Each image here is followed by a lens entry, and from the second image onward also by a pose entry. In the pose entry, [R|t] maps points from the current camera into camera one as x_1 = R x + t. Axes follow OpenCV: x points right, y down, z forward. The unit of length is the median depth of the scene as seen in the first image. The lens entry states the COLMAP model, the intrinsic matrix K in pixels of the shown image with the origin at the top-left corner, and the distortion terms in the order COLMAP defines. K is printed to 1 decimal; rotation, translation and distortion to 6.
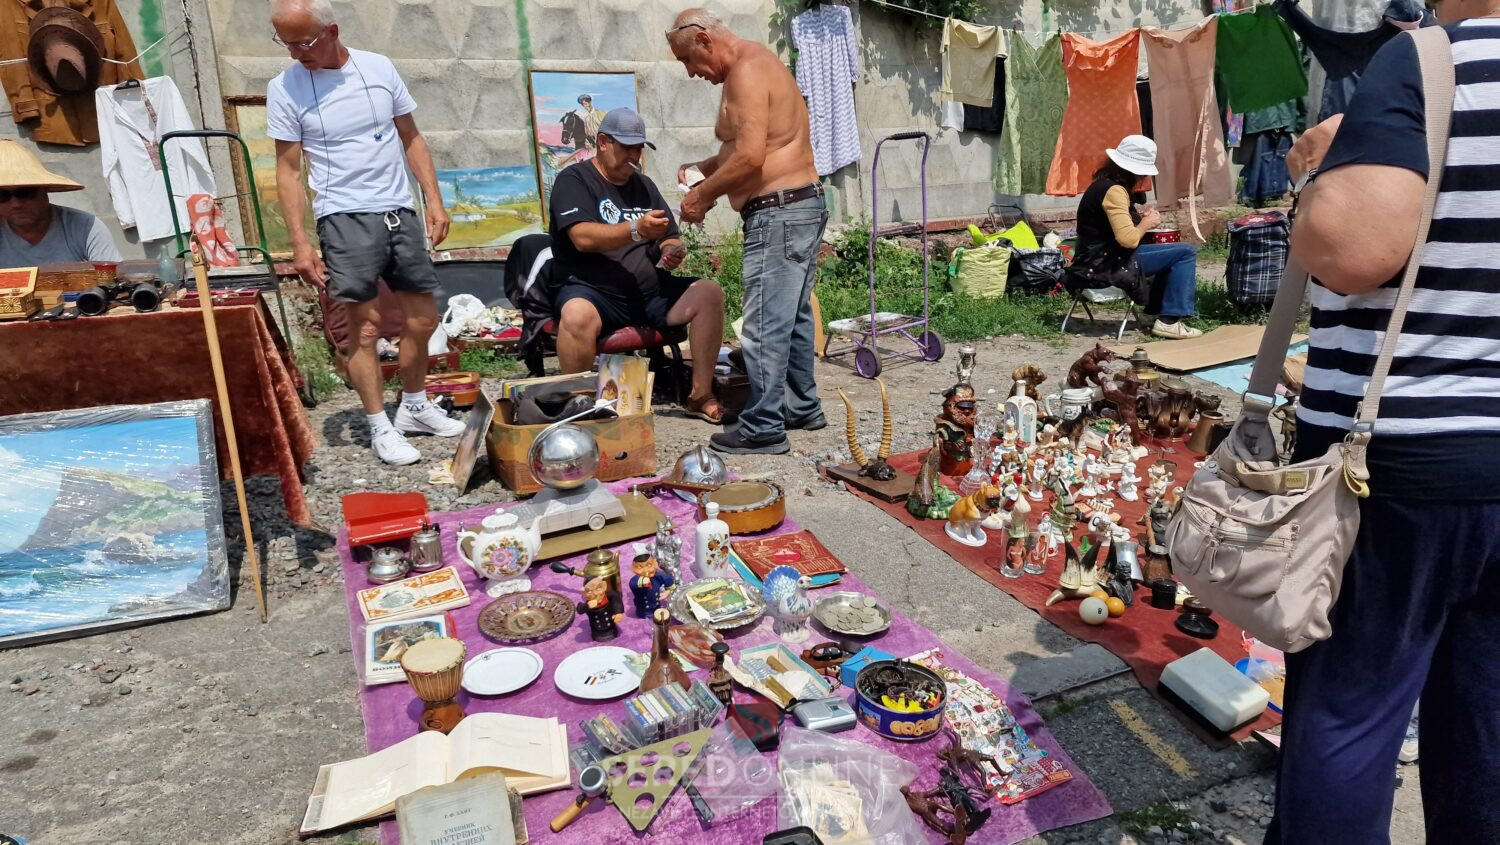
lens RADIAL K [[1021.4, 0, 723.0], [0, 1021.4, 404.0], [0, 0, 1]] dist [0.071864, -0.069891]
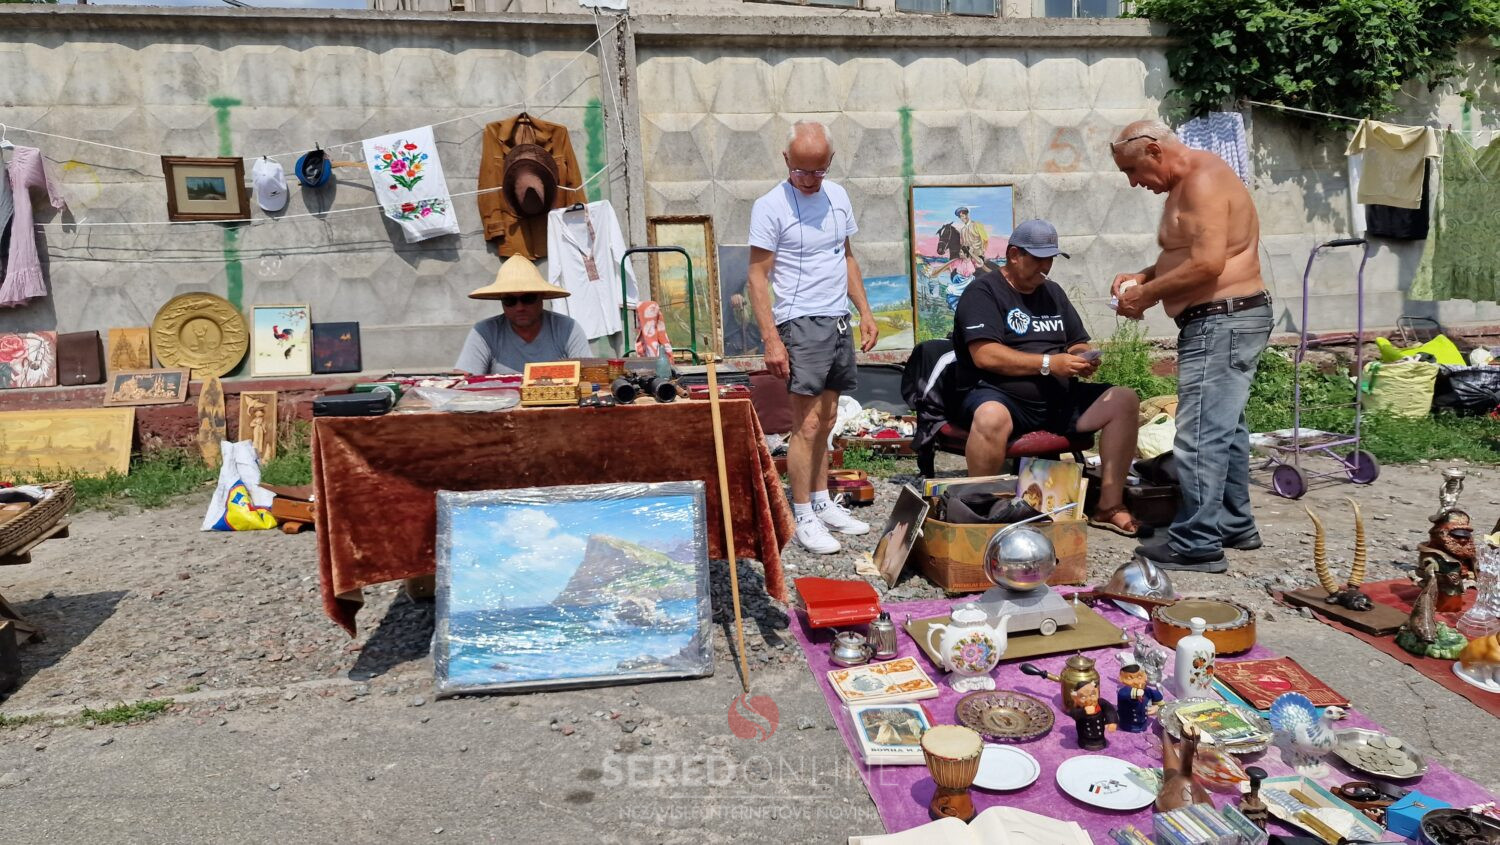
lens RADIAL K [[1021.4, 0, 754.6], [0, 1021.4, 411.6], [0, 0, 1]] dist [0.071864, -0.069891]
pose [[0.967294, 0.033976, -0.251373, -0.174834], [-0.058064, 0.994335, -0.089036, 0.015613], [0.246924, 0.100719, 0.963786, -0.054273]]
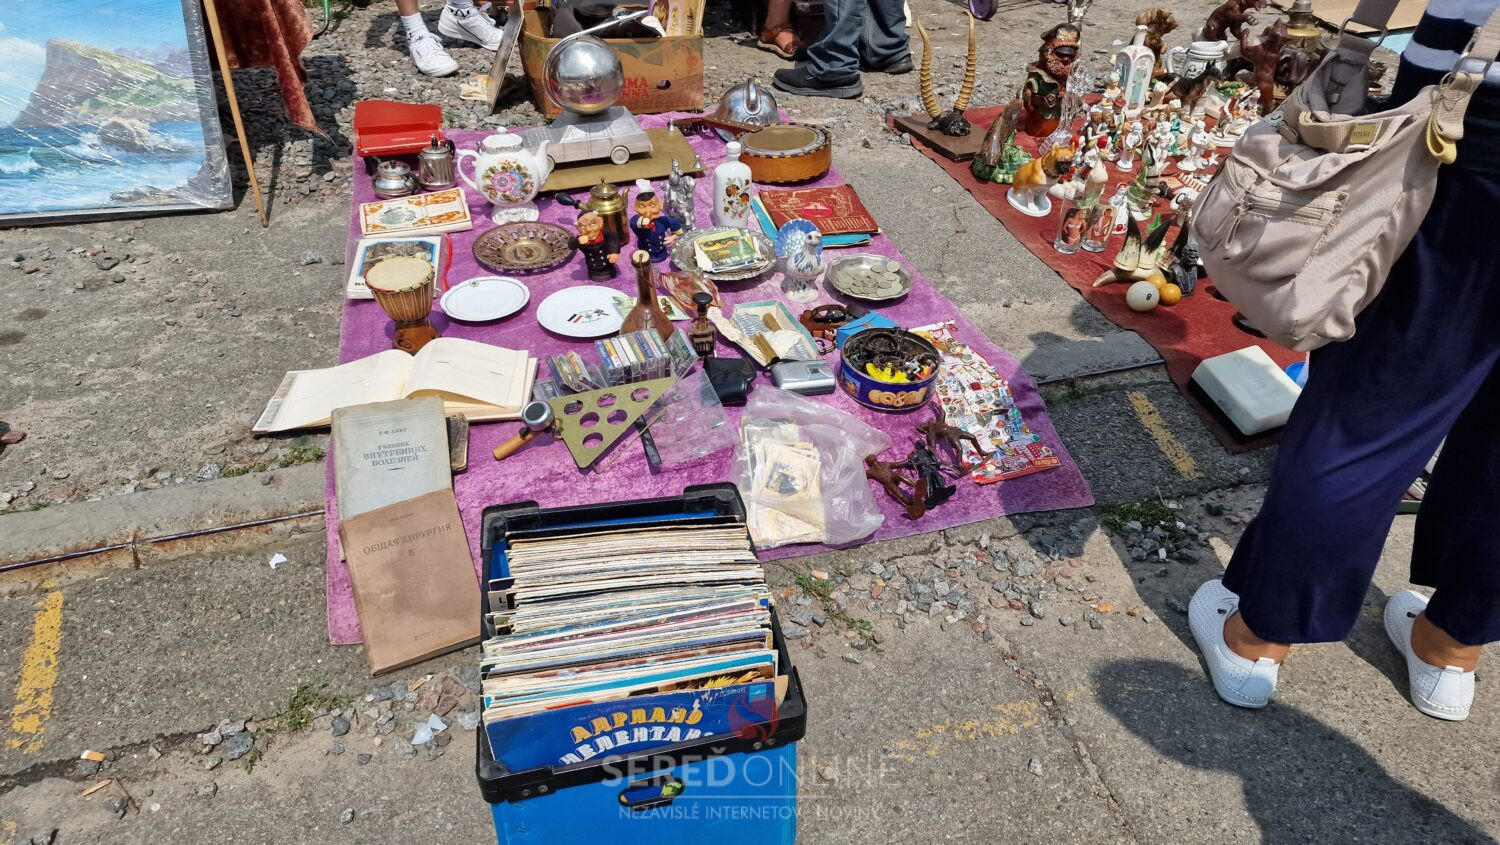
lens RADIAL K [[1021.4, 0, 735.9], [0, 1021.4, 419.2], [0, 0, 1]] dist [0.071864, -0.069891]
pose [[0.990719, 0.104920, -0.086414, 0.093574], [-0.069968, 0.938700, 0.337560, 0.022424], [0.116534, -0.328381, 0.937329, 0.083489]]
